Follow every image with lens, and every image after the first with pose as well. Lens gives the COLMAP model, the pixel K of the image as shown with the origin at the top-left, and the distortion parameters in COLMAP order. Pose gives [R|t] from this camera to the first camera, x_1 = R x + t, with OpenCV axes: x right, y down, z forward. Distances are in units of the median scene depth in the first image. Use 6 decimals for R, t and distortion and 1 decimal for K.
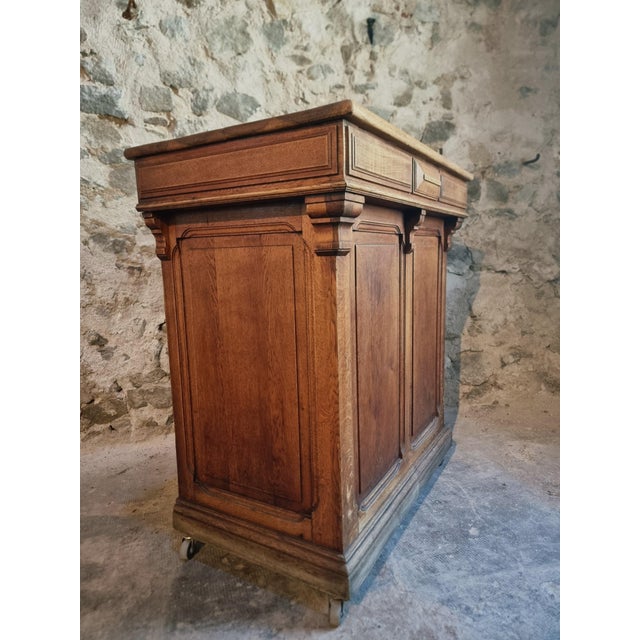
lens RADIAL K [[456.2, 0, 316.1], [0, 456.2, 321.8], [0, 0, 1]] dist [0.058872, -0.062590]
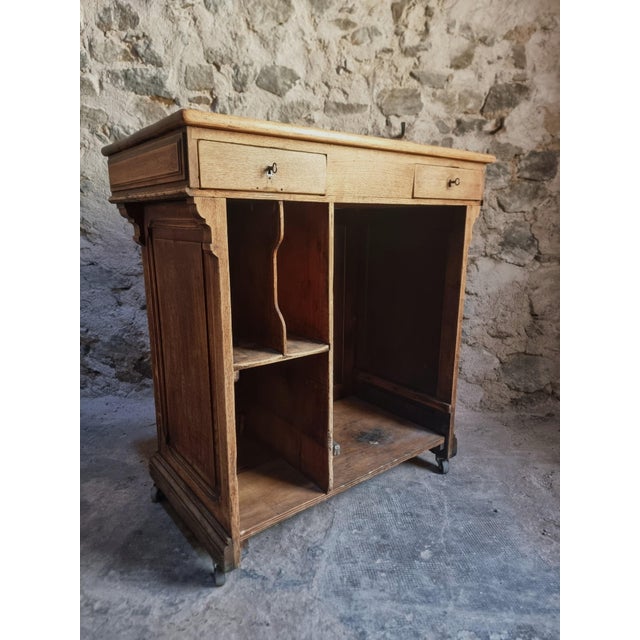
lens RADIAL K [[456.2, 0, 317.2], [0, 456.2, 324.6], [0, 0, 1]] dist [0.058872, -0.062590]
pose [[0.951743, 0.103789, -0.288814, 0.248573], [-0.077310, 0.991811, 0.101656, -0.059925], [0.297000, -0.074423, 0.951973, 0.056513]]
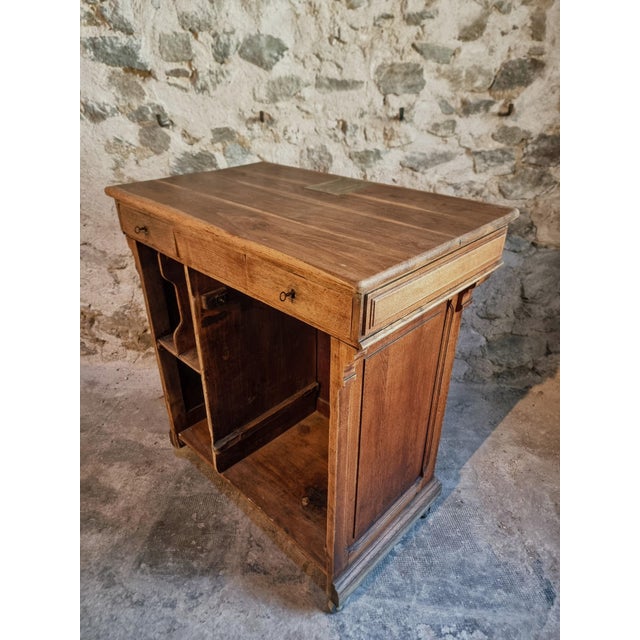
lens RADIAL K [[456.2, 0, 309.0], [0, 456.2, 325.6], [0, 0, 1]] dist [0.058872, -0.062590]
pose [[0.946973, 0.176590, -0.268436, 0.239677], [-0.065673, 0.924172, 0.376289, -0.323723], [0.314530, -0.338707, 0.886763, 0.080512]]
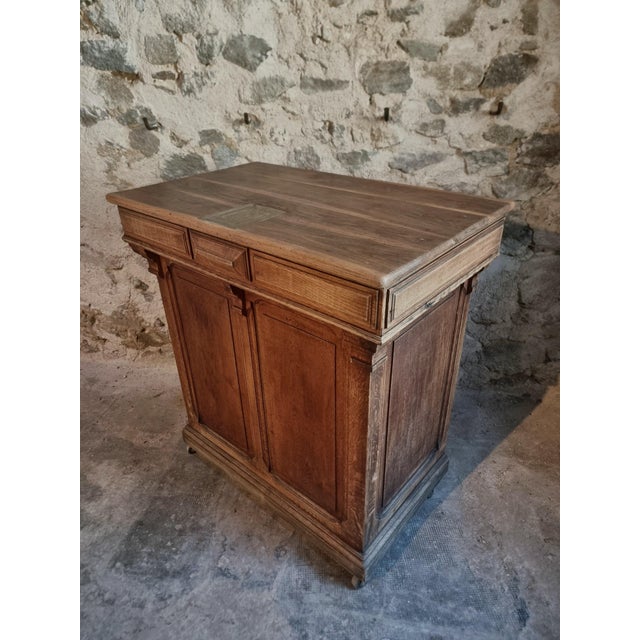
lens RADIAL K [[456.2, 0, 310.6], [0, 456.2, 327.5], [0, 0, 1]] dist [0.058872, -0.062590]
pose [[0.925701, 0.194990, -0.324123, 0.321449], [-0.054398, 0.916610, 0.396065, -0.345554], [0.374323, -0.349007, 0.859114, 0.128373]]
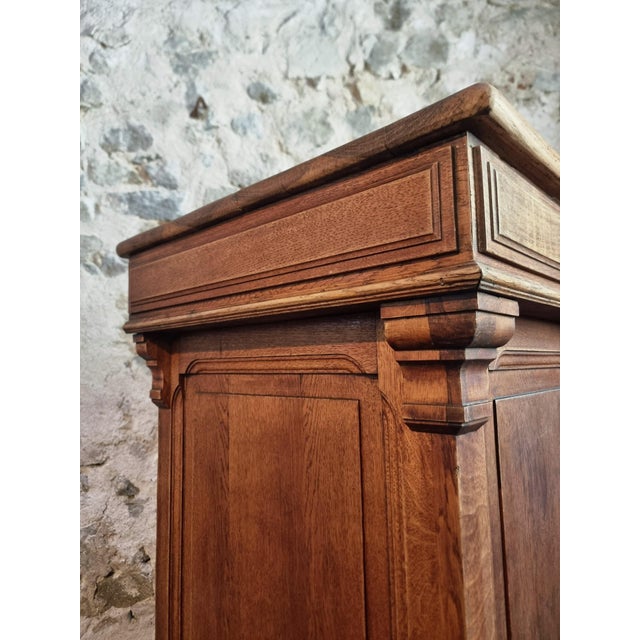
lens RADIAL K [[443.1, 0, 315.2], [0, 443.1, 316.5], [0, 0, 1]] dist [0.015784, -0.012040]
pose [[0.975458, -0.014343, -0.219718, 0.004328], [-0.038258, 0.971657, -0.233280, -0.080075], [0.216836, 0.235960, 0.947262, 0.292271]]
